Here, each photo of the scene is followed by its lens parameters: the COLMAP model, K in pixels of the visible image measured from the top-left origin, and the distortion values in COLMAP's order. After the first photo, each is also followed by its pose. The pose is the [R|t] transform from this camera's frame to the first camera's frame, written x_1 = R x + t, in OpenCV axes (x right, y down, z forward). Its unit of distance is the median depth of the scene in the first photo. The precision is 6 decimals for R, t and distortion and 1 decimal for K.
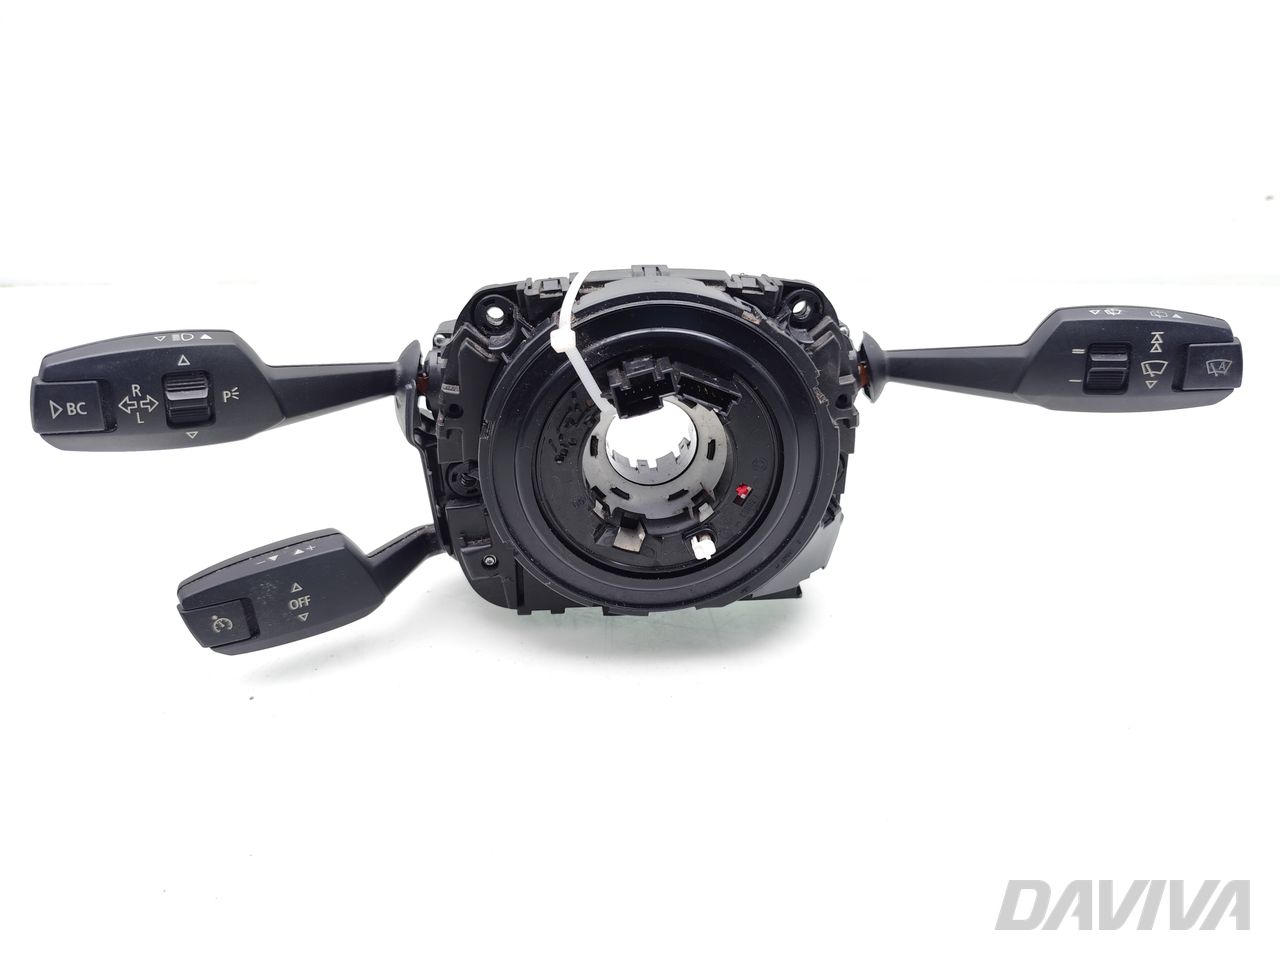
lens RADIAL K [[862.1, 0, 637.4], [0, 862.1, 497.3], [0, 0, 1]] dist [0.004508, -0.031113]
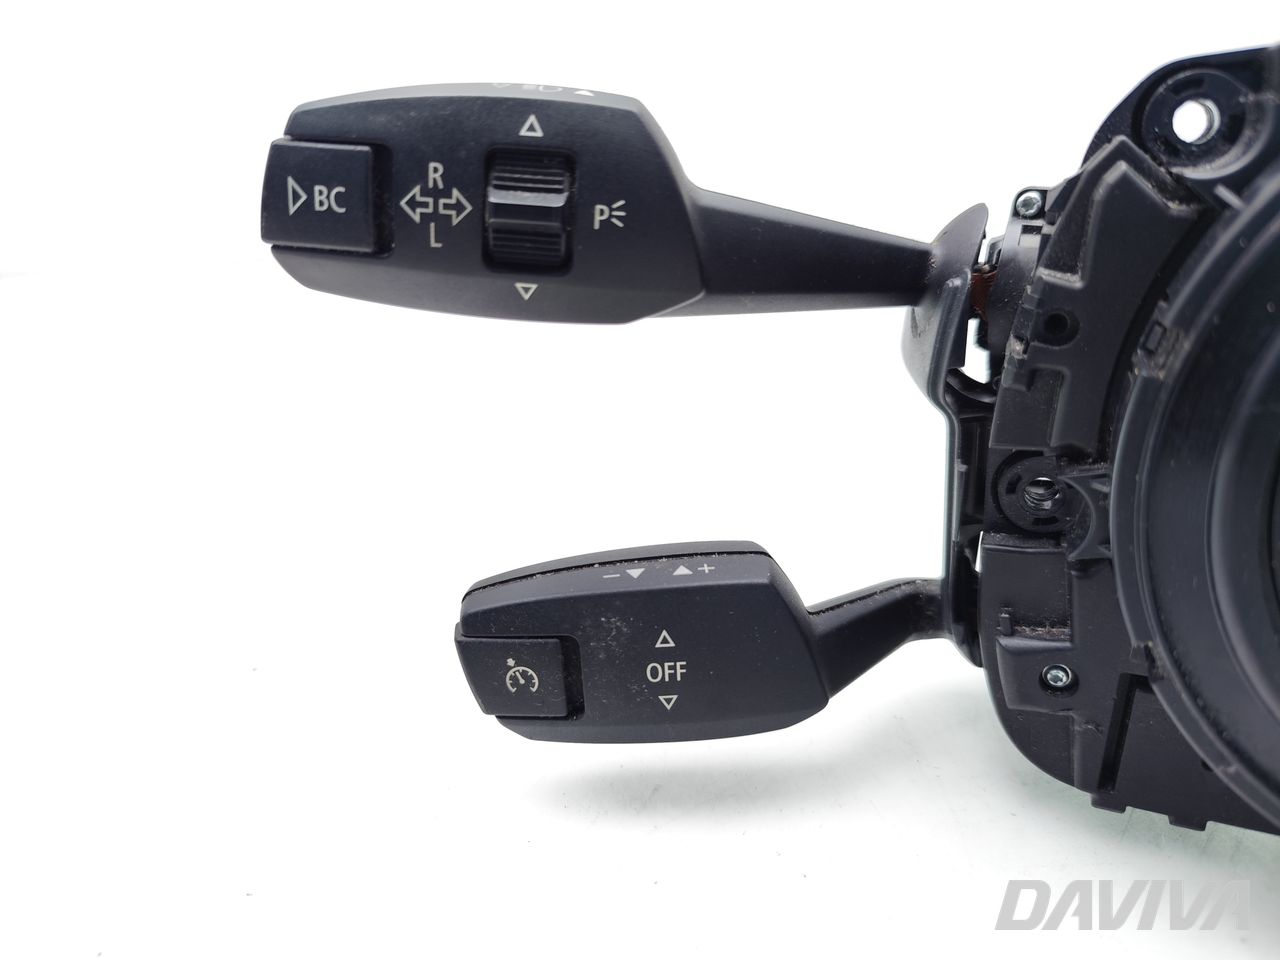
lens RADIAL K [[862.1, 0, 637.4], [0, 862.1, 497.3], [0, 0, 1]] dist [0.004508, -0.031113]
pose [[0.870594, 0.147287, -0.469438, -0.197694], [-0.191065, 0.980465, -0.046716, 0.052642], [0.453387, 0.130364, 0.881729, 0.571951]]
